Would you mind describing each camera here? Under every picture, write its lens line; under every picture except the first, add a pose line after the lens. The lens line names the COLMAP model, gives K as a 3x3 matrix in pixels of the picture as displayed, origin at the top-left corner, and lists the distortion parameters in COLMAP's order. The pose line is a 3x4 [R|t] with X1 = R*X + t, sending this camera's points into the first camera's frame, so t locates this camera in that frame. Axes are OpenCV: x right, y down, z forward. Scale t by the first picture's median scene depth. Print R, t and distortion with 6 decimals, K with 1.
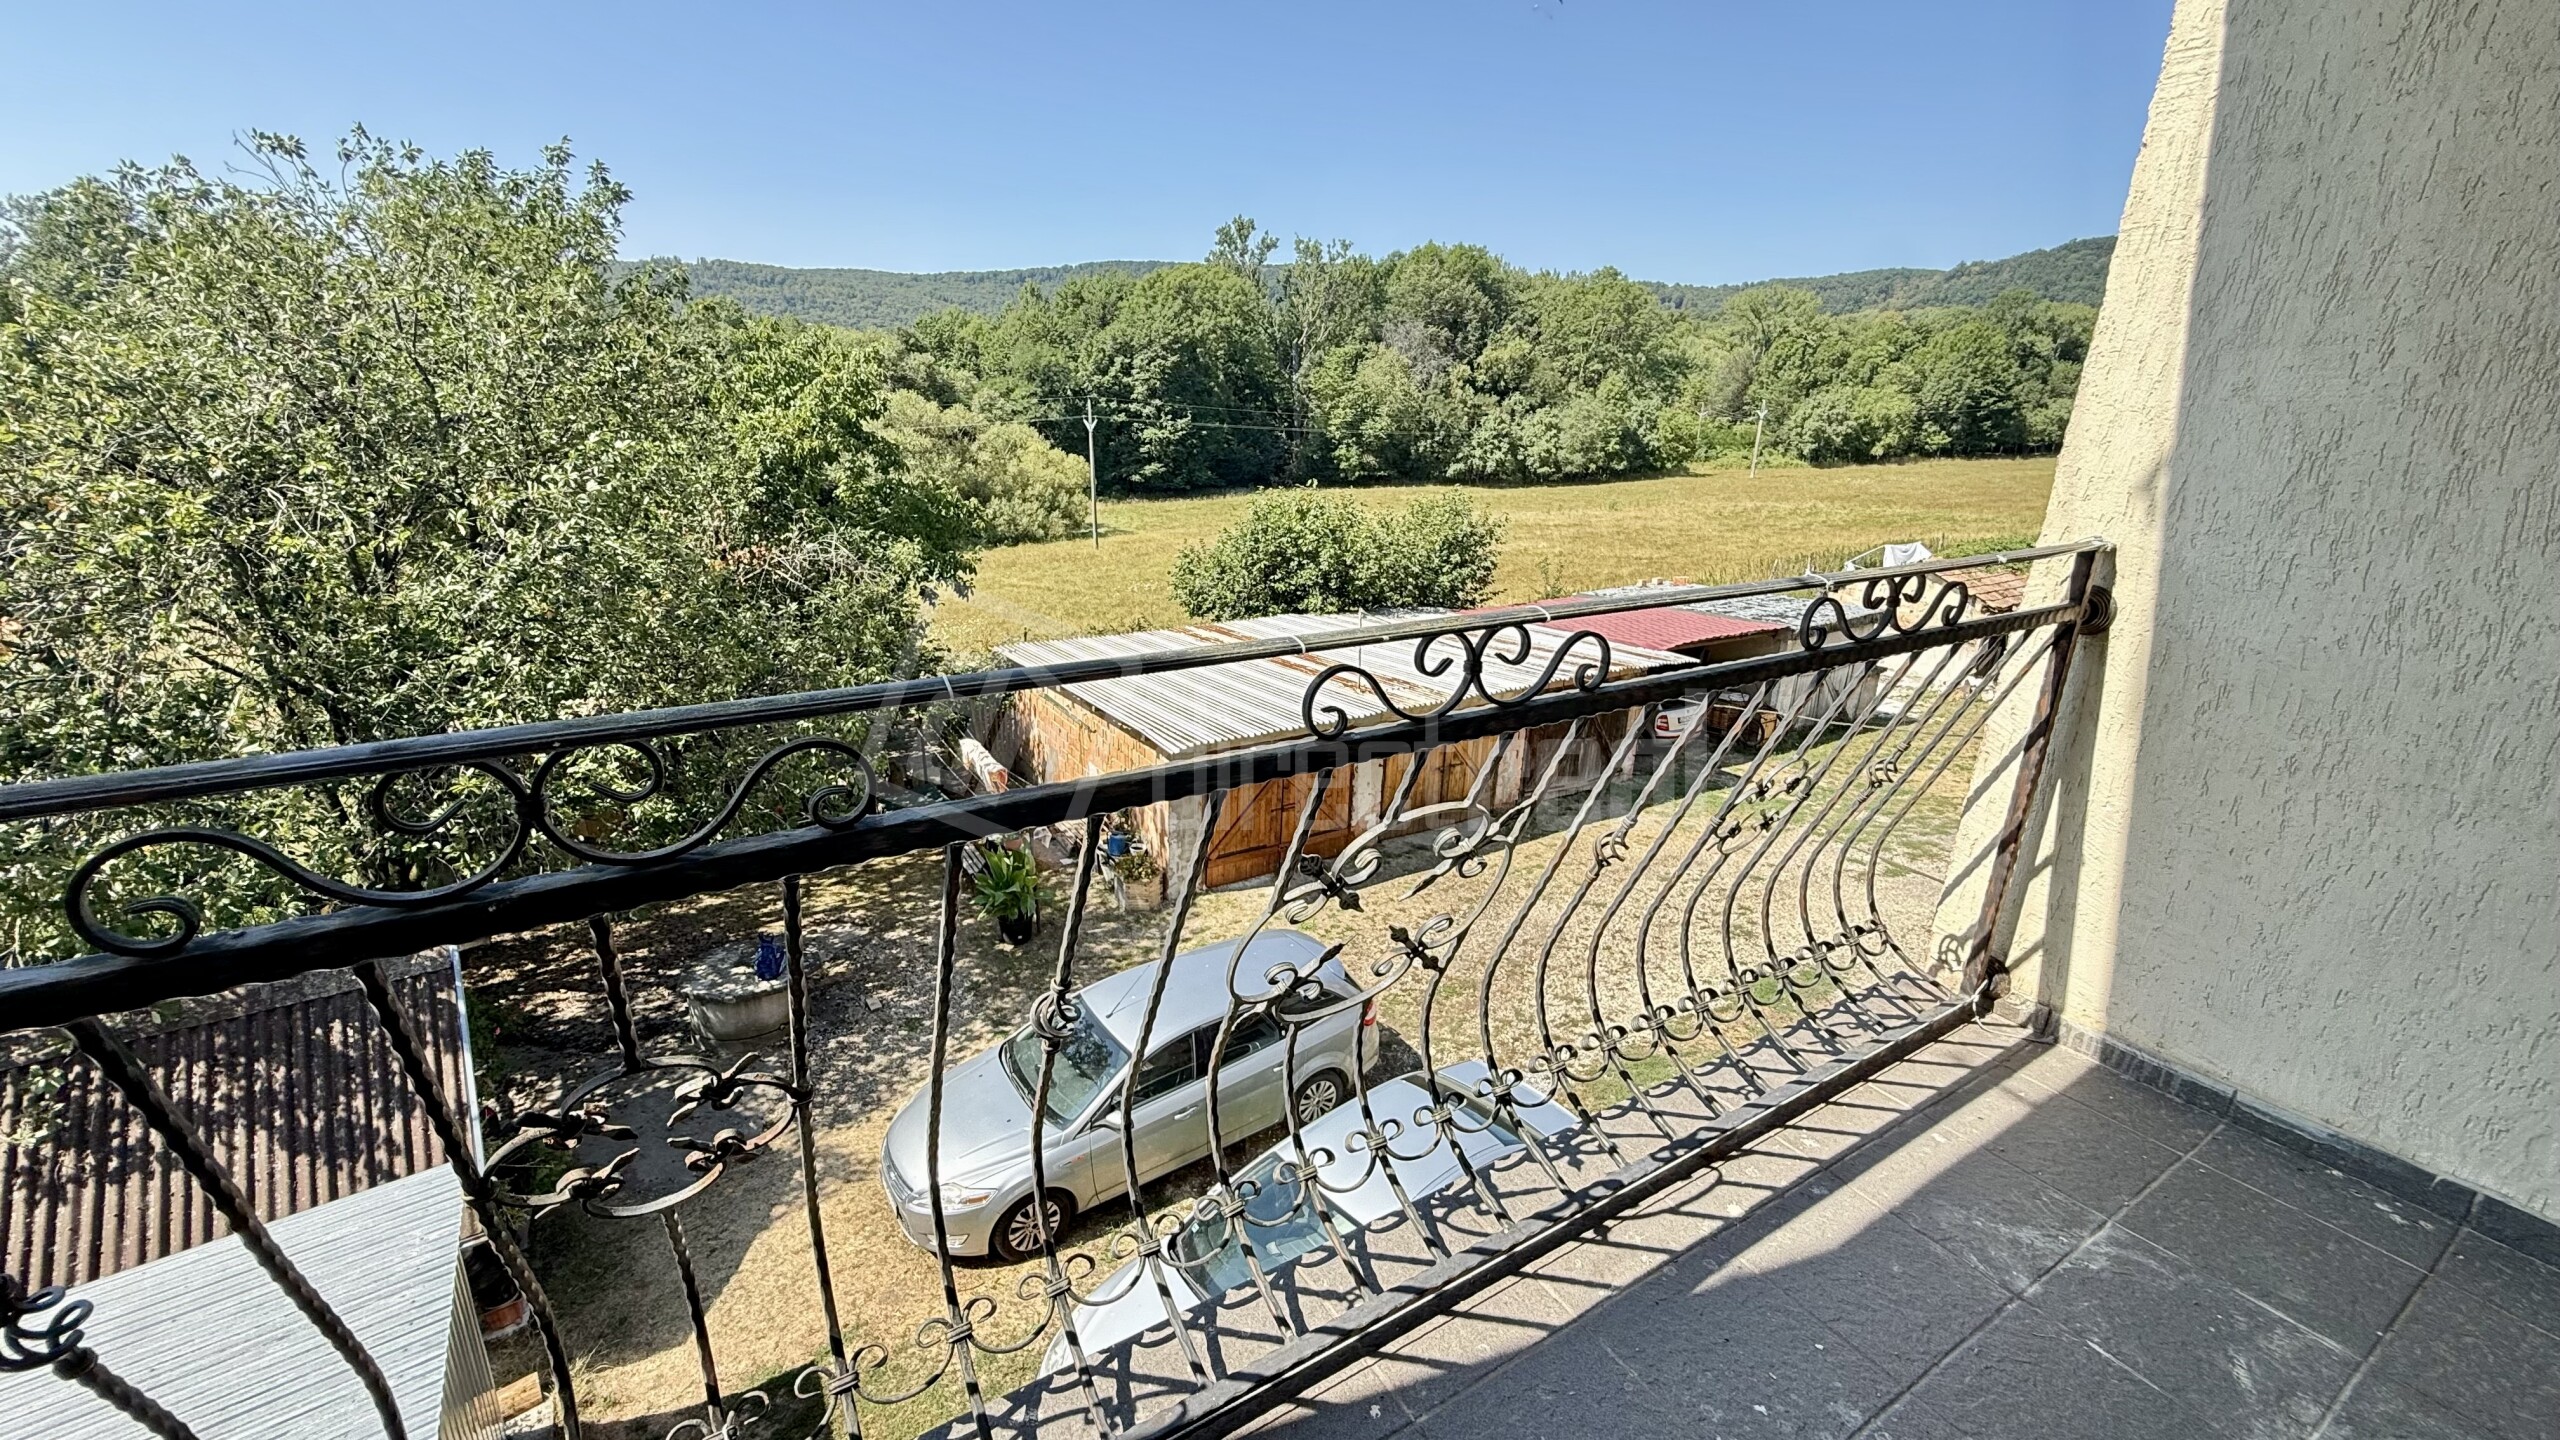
lens RADIAL K [[1014.9, 0, 1271.0], [0, 1014.9, 716.7], [0, 0, 1]] dist [-0.000515, 0.000480]
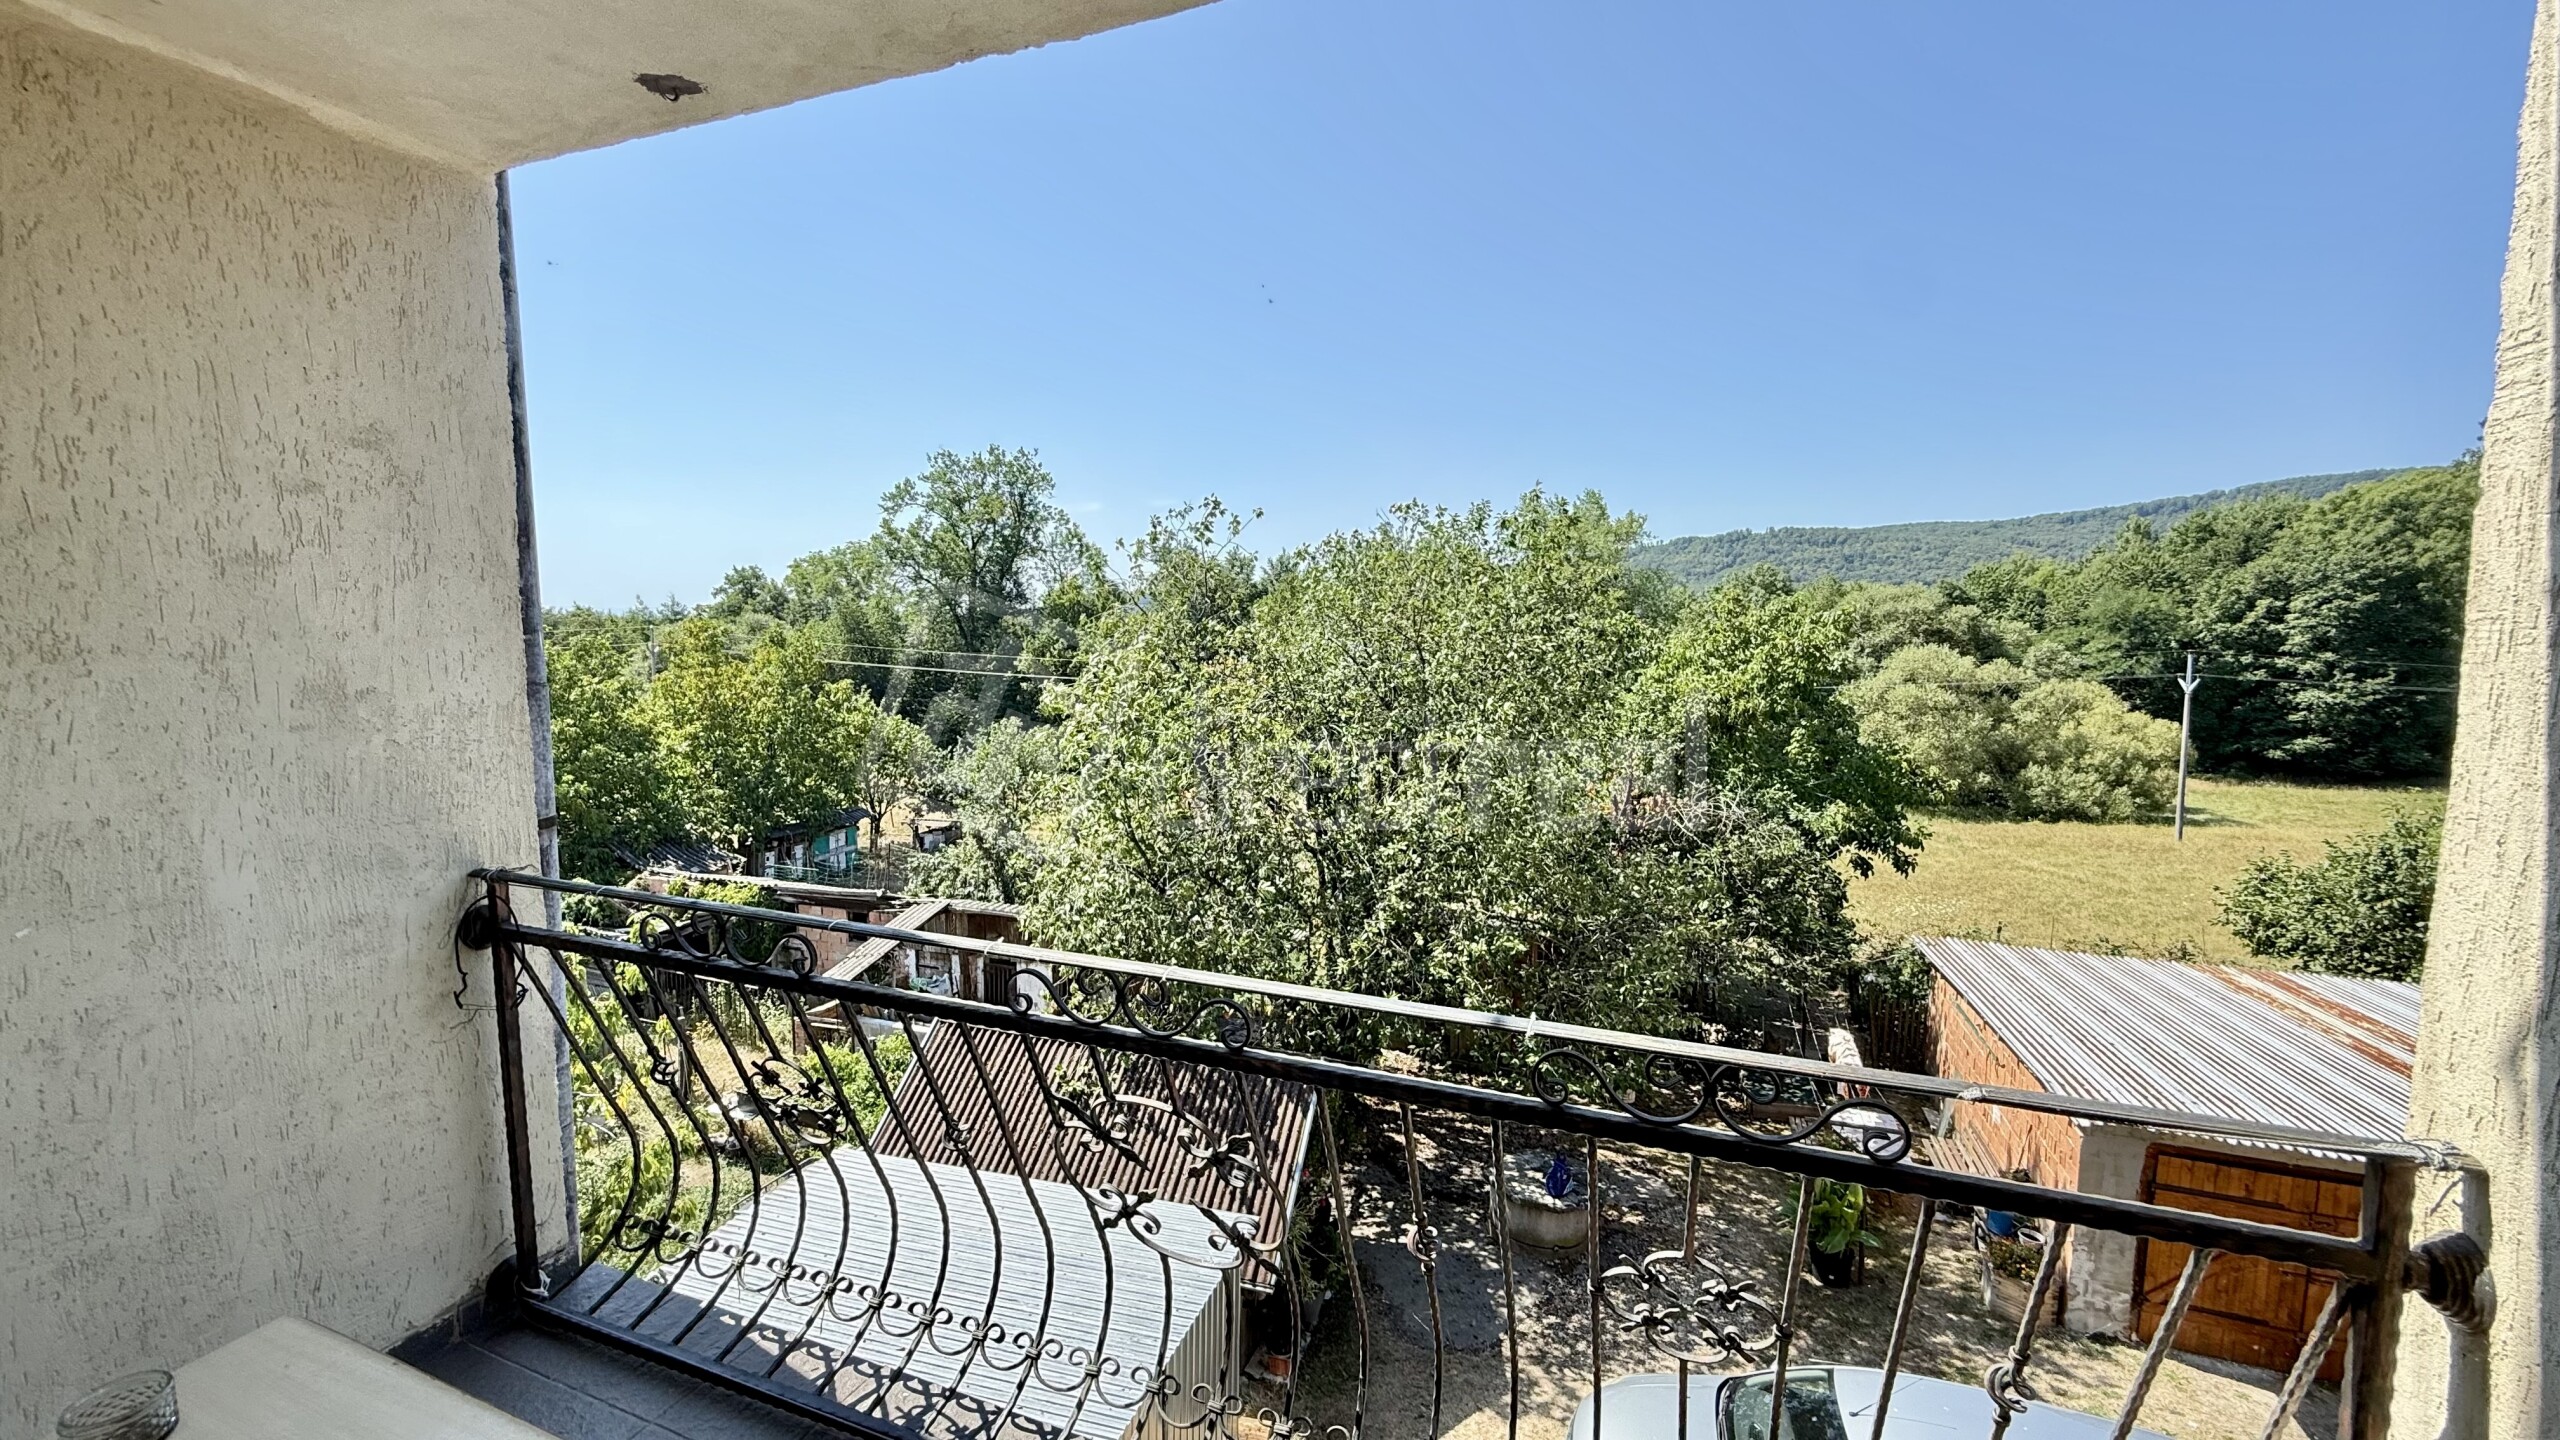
lens RADIAL K [[1014.9, 0, 1283.5], [0, 1014.9, 725.0], [0, 0, 1]] dist [-0.000515, 0.000480]
pose [[0.606019, 0.054863, -0.793556, 0.017362], [-0.234265, 0.965683, -0.112140, -0.003754], [0.760172, 0.253861, 0.598075, 0.002698]]
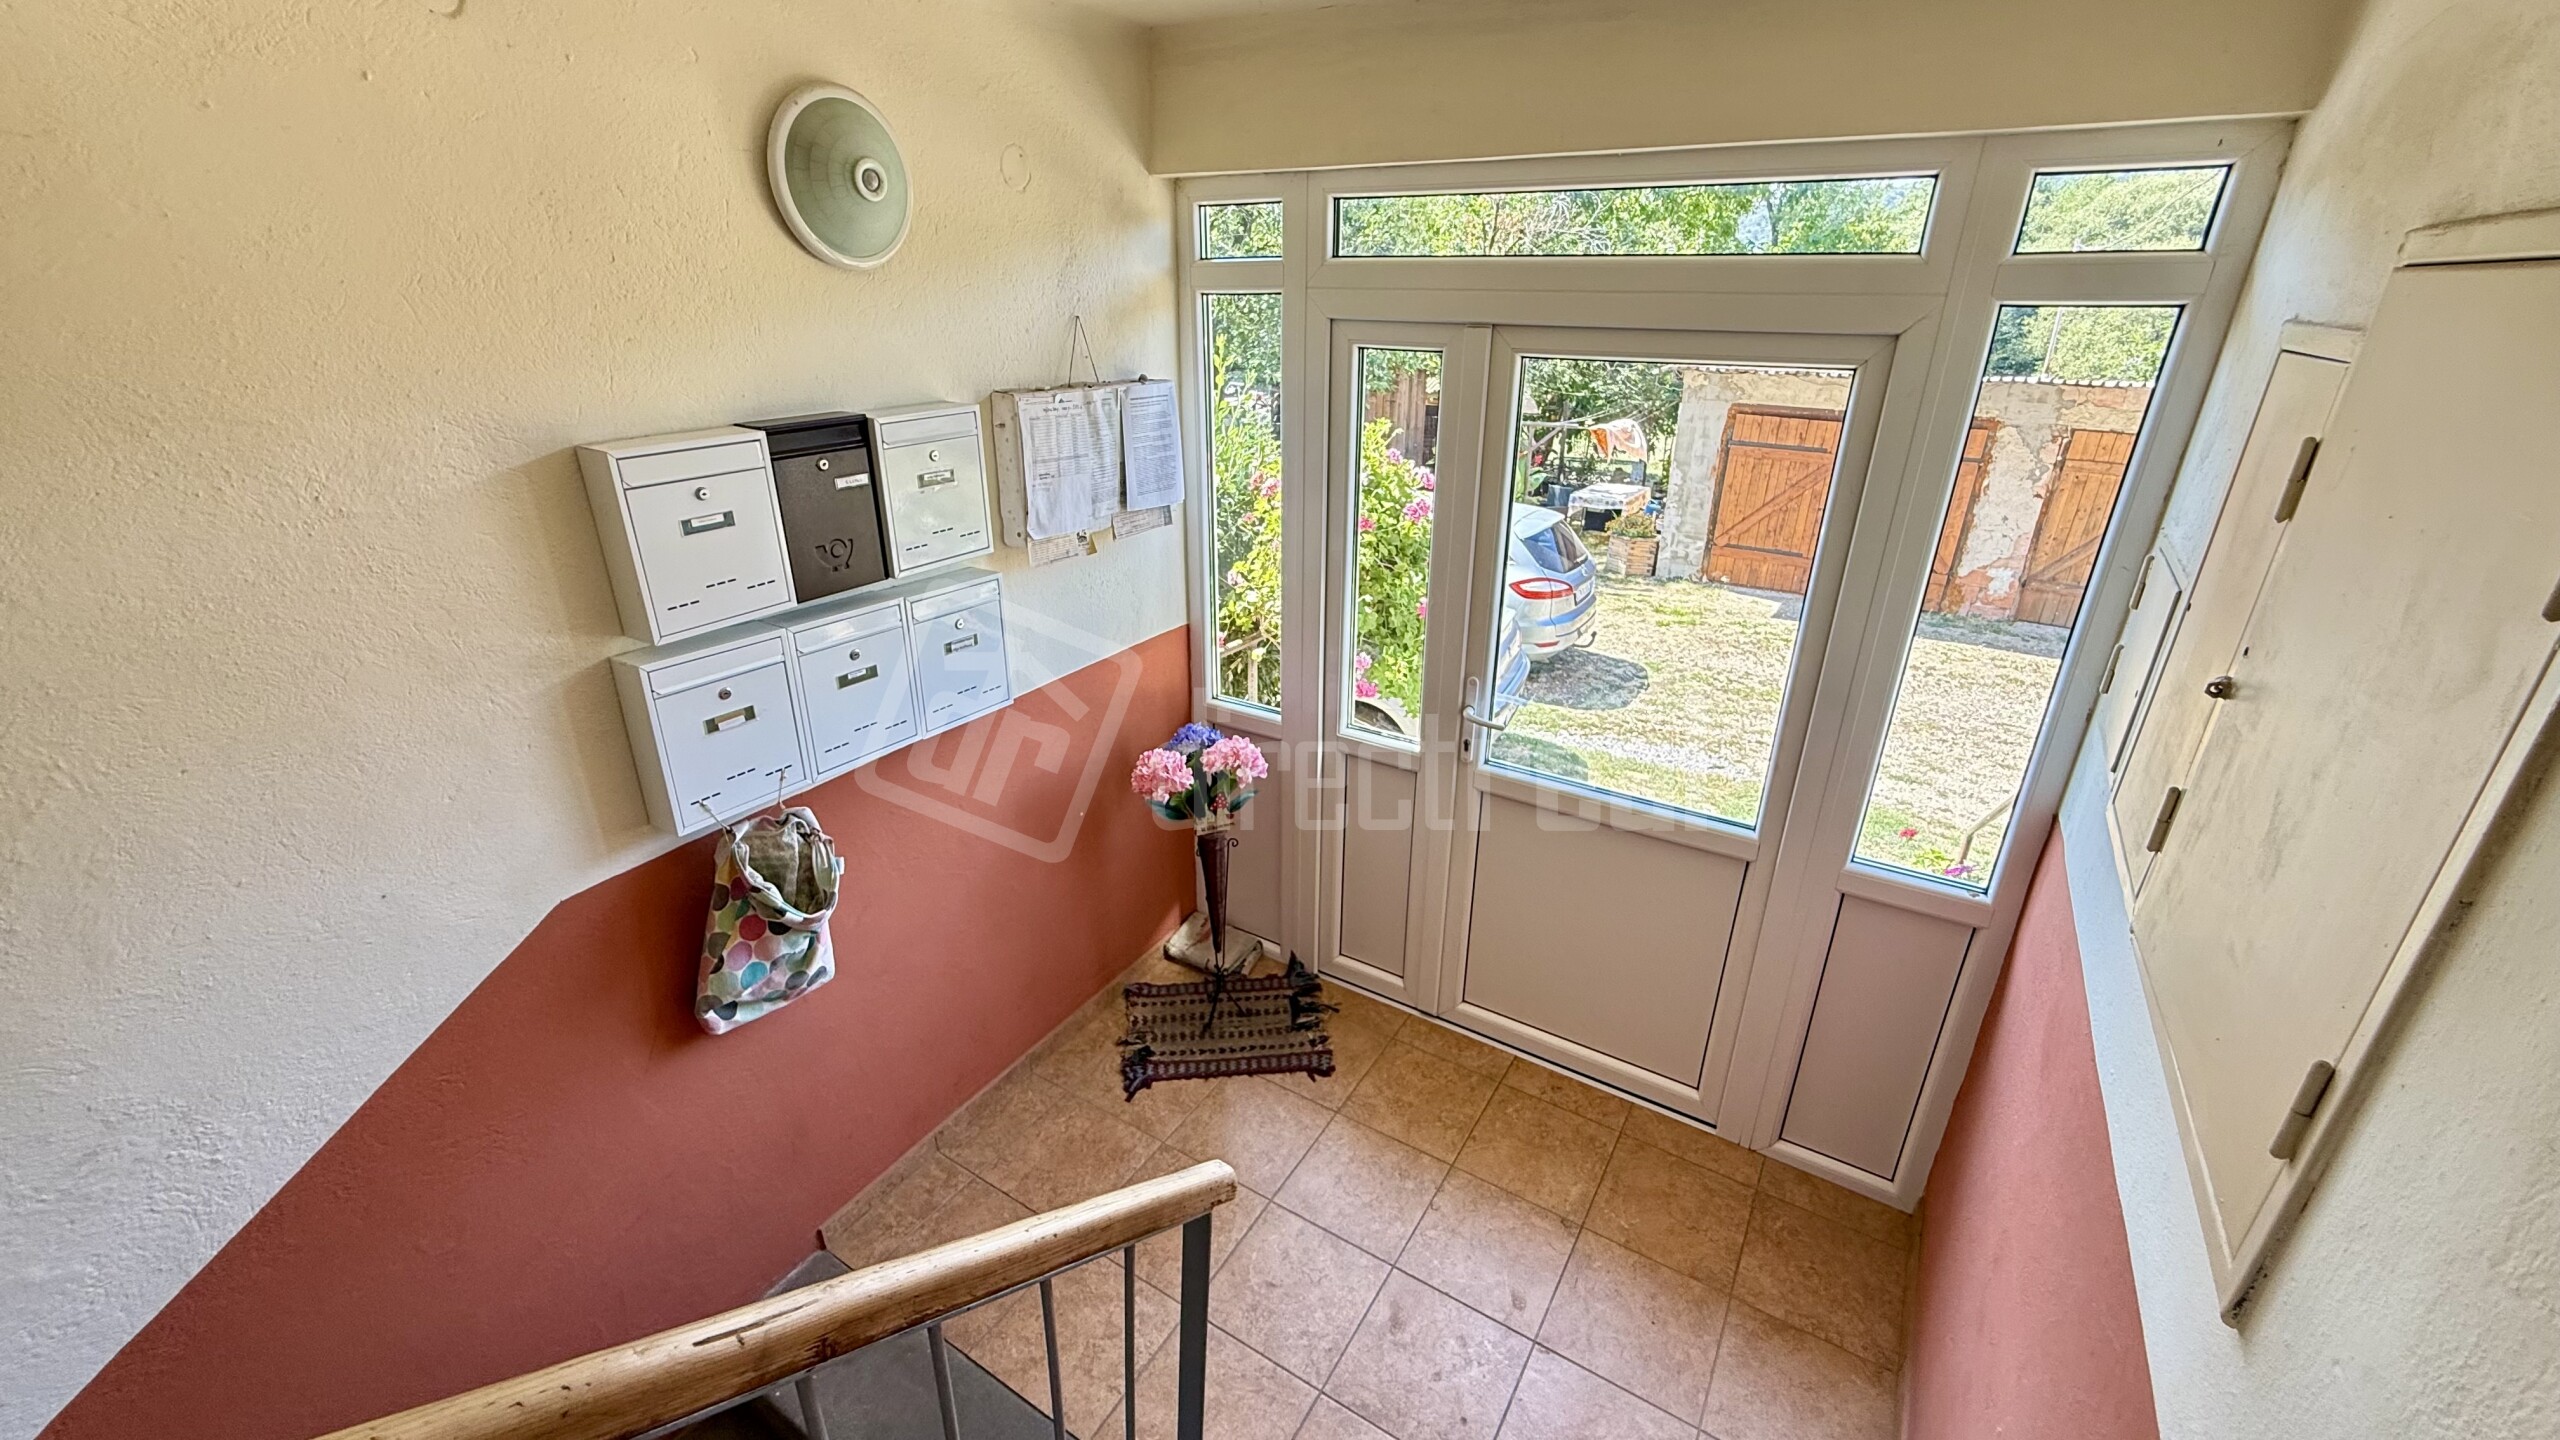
lens RADIAL K [[1014.9, 0, 1278.6], [0, 1014.9, 714.6], [0, 0, 1]] dist [-0.000515, 0.000480]
pose [[0.444672, 0.327918, -0.833509, 0.085760], [-0.270884, 0.936231, 0.223817, 0.030220], [0.853750, 0.126259, 0.505143, 0.044230]]
